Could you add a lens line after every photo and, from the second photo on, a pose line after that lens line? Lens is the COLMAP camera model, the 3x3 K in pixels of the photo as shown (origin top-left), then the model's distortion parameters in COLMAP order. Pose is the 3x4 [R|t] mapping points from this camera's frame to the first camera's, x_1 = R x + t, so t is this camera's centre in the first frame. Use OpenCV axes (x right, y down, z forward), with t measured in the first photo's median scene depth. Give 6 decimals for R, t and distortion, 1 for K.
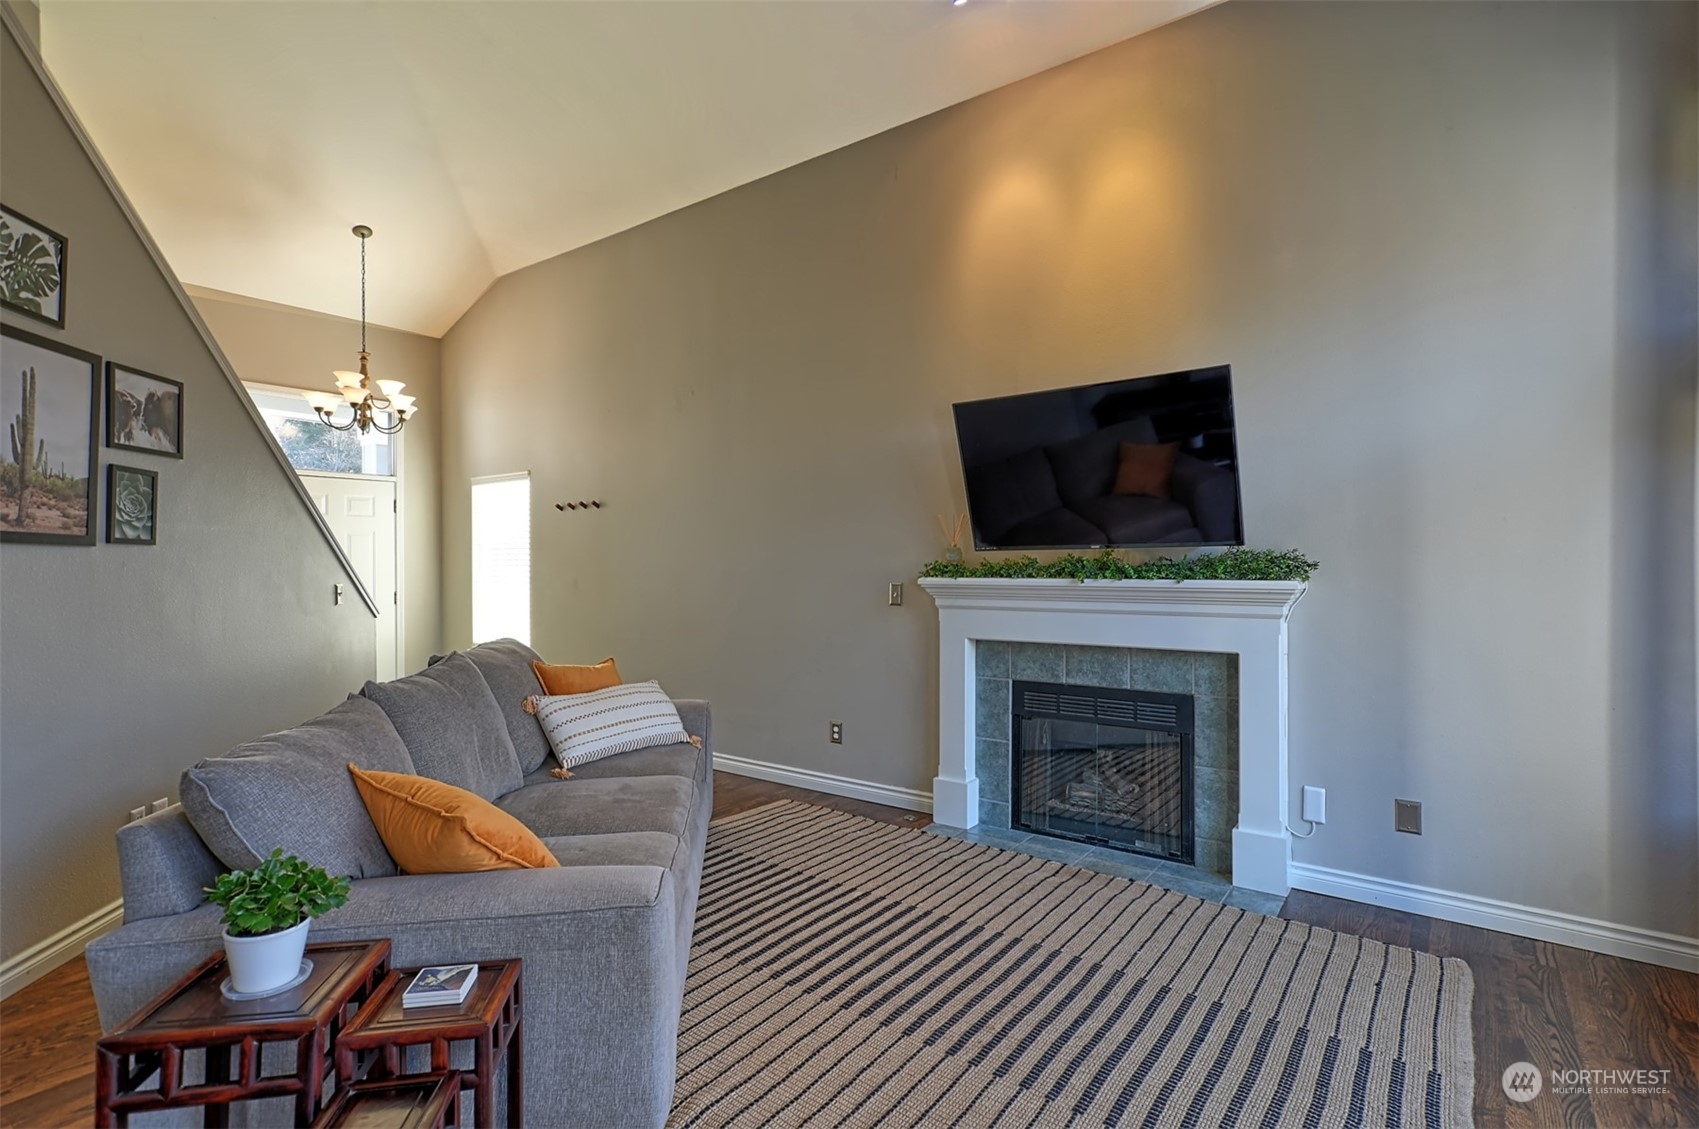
lens RADIAL K [[818.9, 0, 856.3], [0, 818.9, 558.2], [0, 0, 1]] dist [-0.069850, 0.074915]
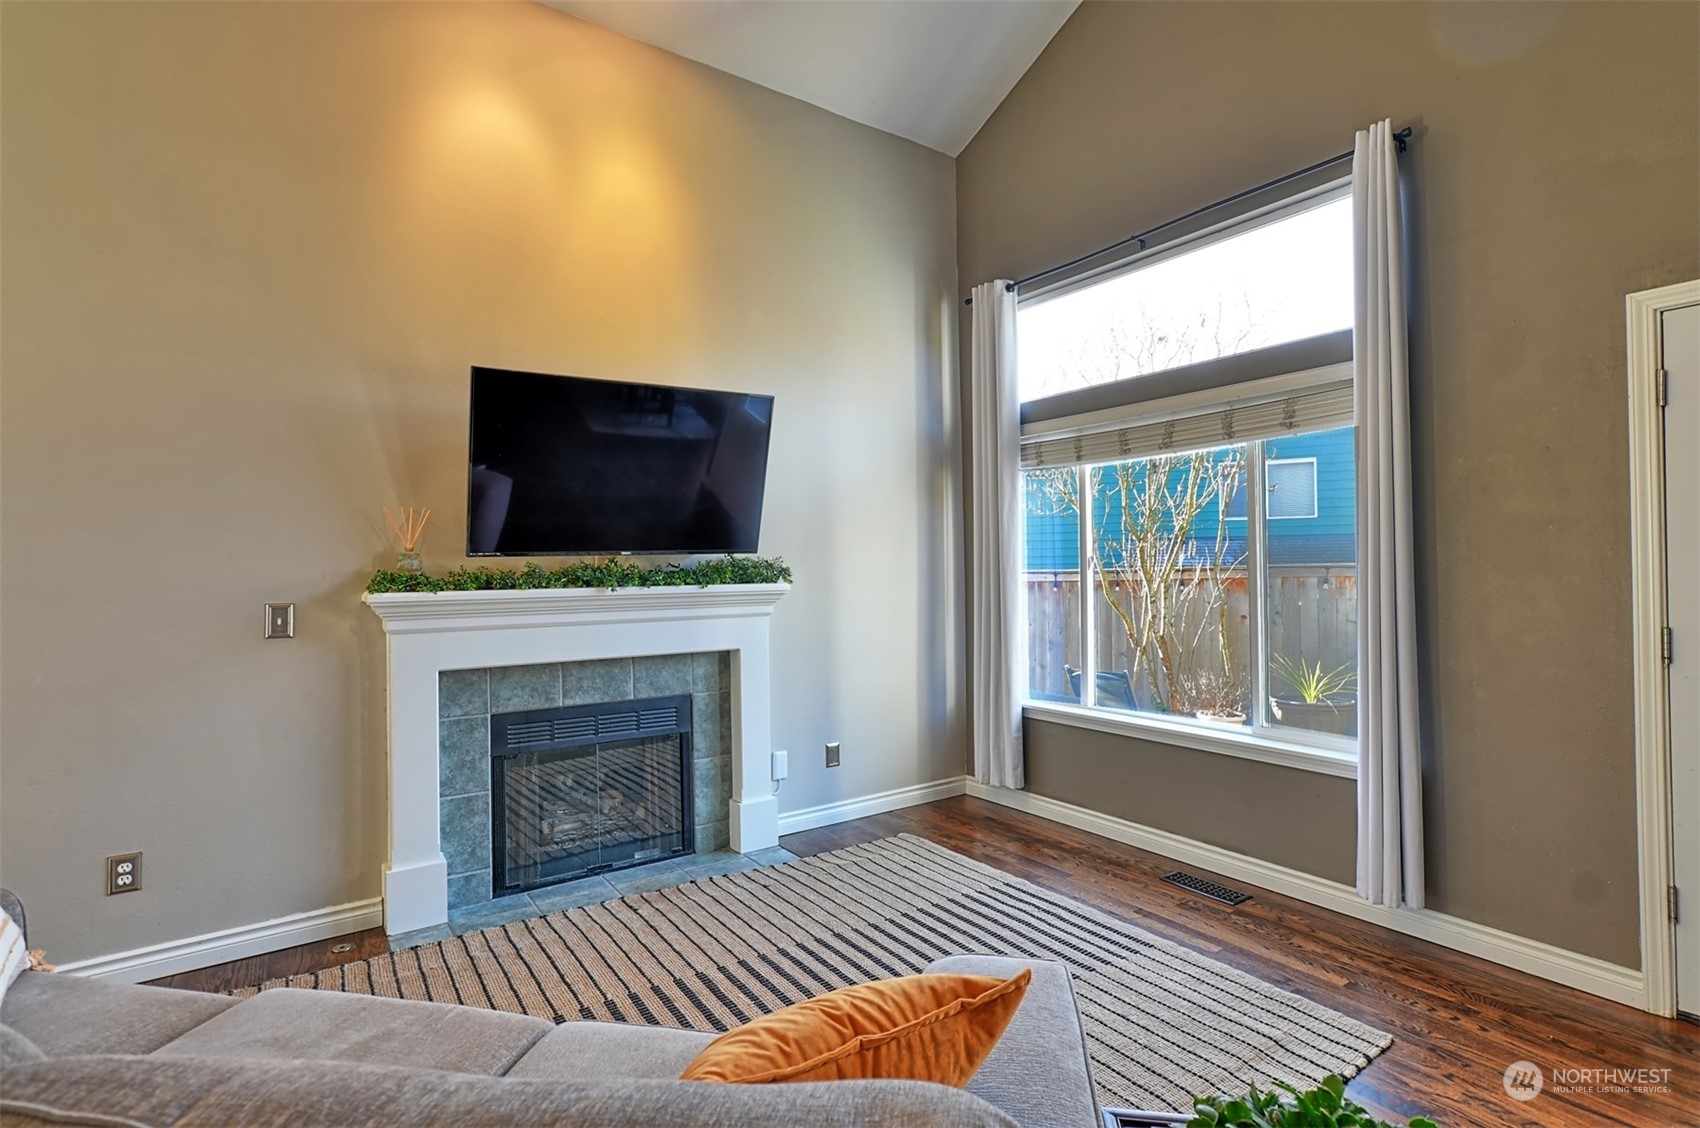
lens RADIAL K [[832.4, 0, 852.7], [0, 832.4, 563.2], [0, 0, 1]] dist [0.000097, 0.000790]
pose [[0.311694, 0.006676, 0.950159, -0.554348], [0.004527, 0.999954, -0.008511, 0.007112], [-0.950172, 0.006954, 0.311649, 0.447677]]
